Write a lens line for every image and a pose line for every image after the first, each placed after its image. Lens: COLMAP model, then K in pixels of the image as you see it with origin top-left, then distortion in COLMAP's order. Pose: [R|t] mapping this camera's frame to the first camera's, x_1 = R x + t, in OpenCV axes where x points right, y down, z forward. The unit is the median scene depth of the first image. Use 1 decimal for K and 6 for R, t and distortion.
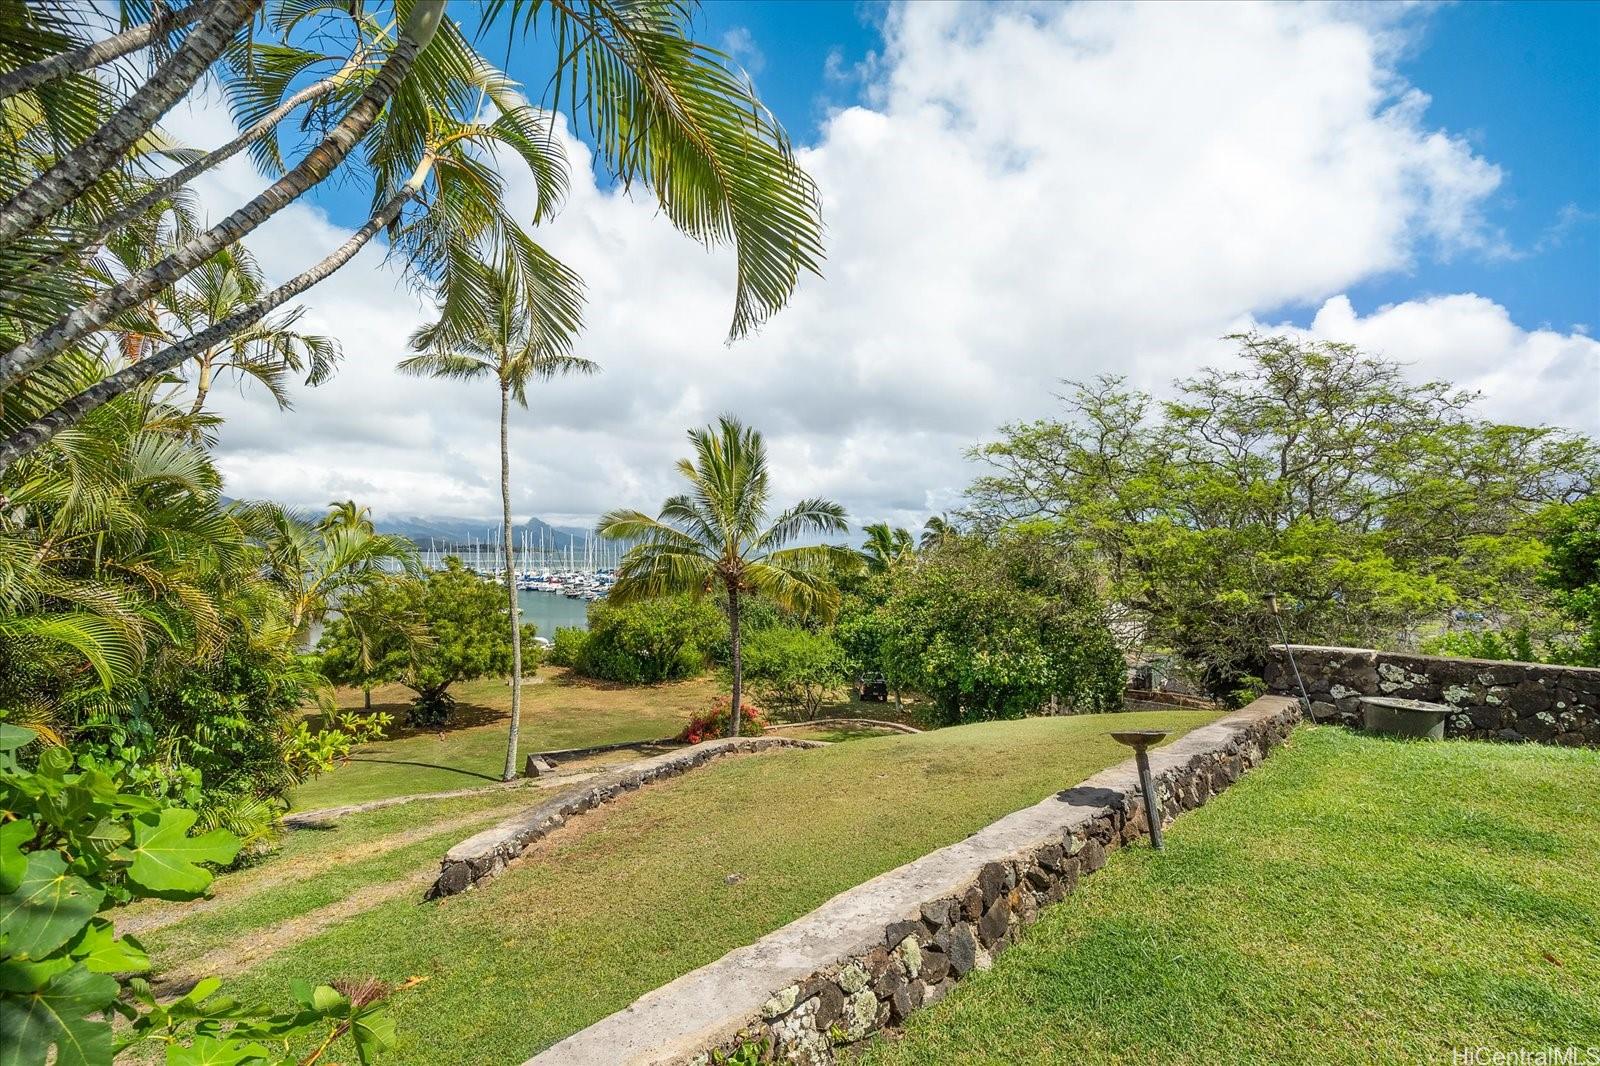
lens RADIAL K [[707.8, 0, 795.7], [0, 707.8, 529.9], [0, 0, 1]] dist [0.001771, -0.000053]
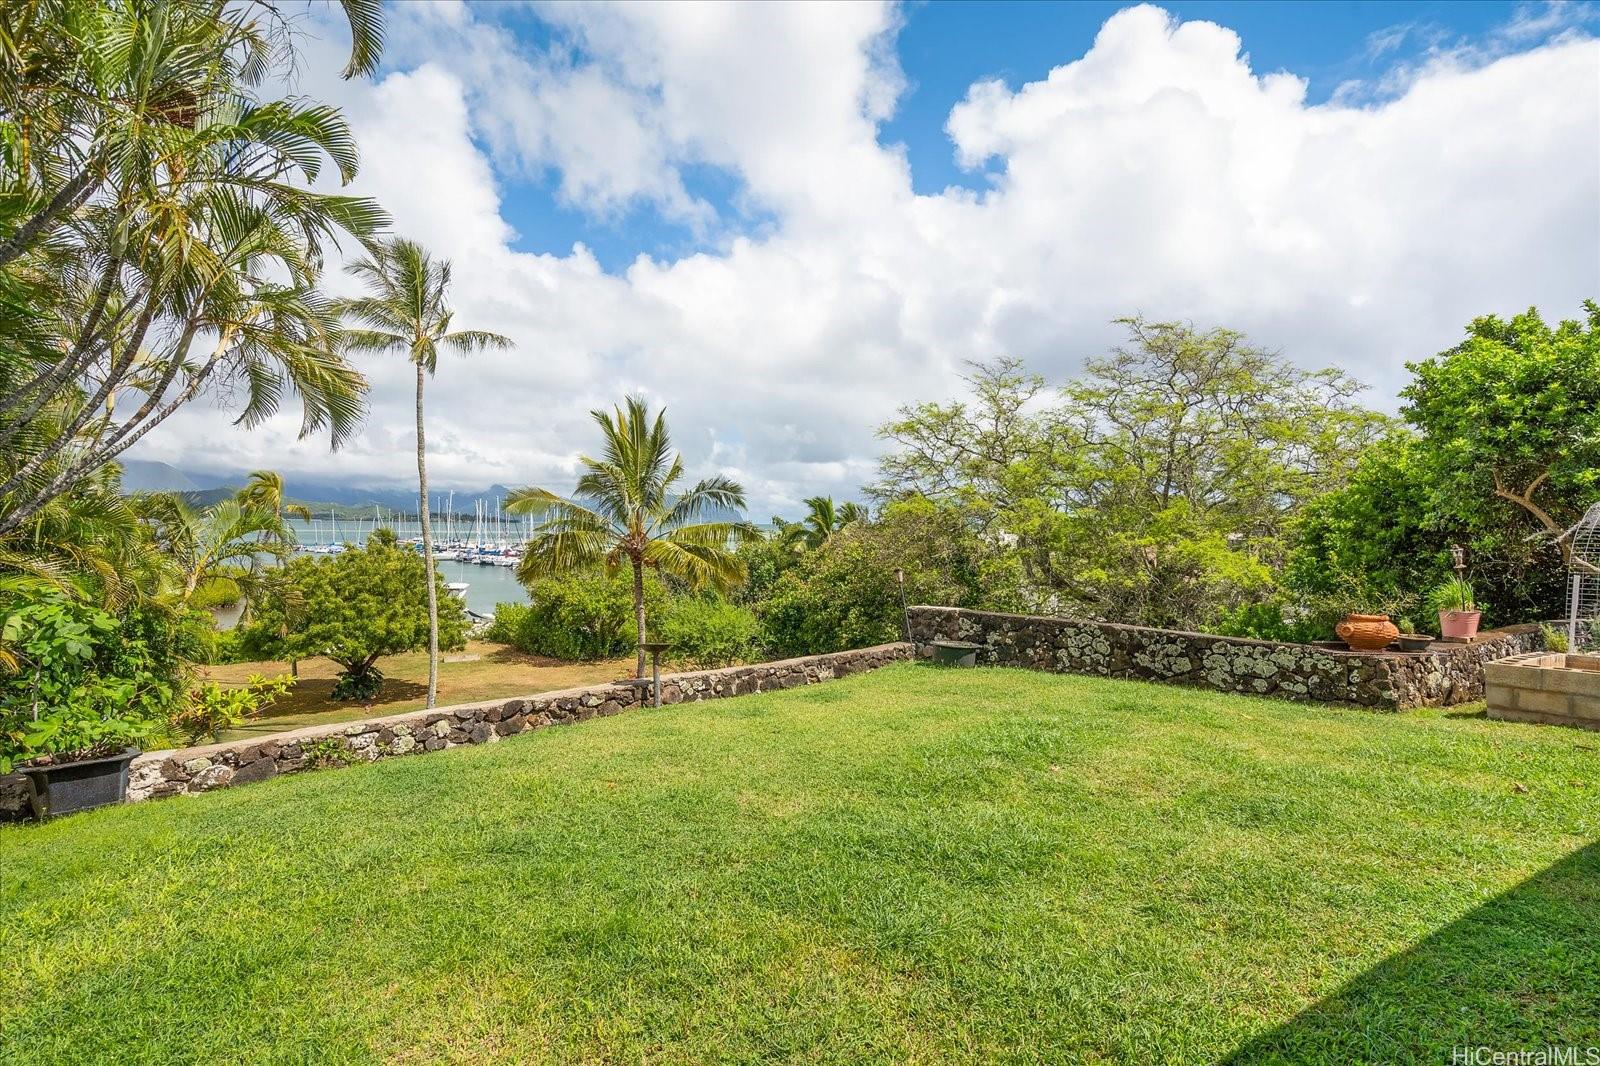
lens RADIAL K [[791.2, 0, 800.0], [0, 791.2, 533.0], [0, 0, 1]] dist [0.004150, 0.000449]
pose [[0.999918, 0.005652, 0.011531, 0.109283], [-0.006146, 0.999045, 0.043263, -0.010597], [-0.011275, -0.043331, 0.998997, -0.127276]]
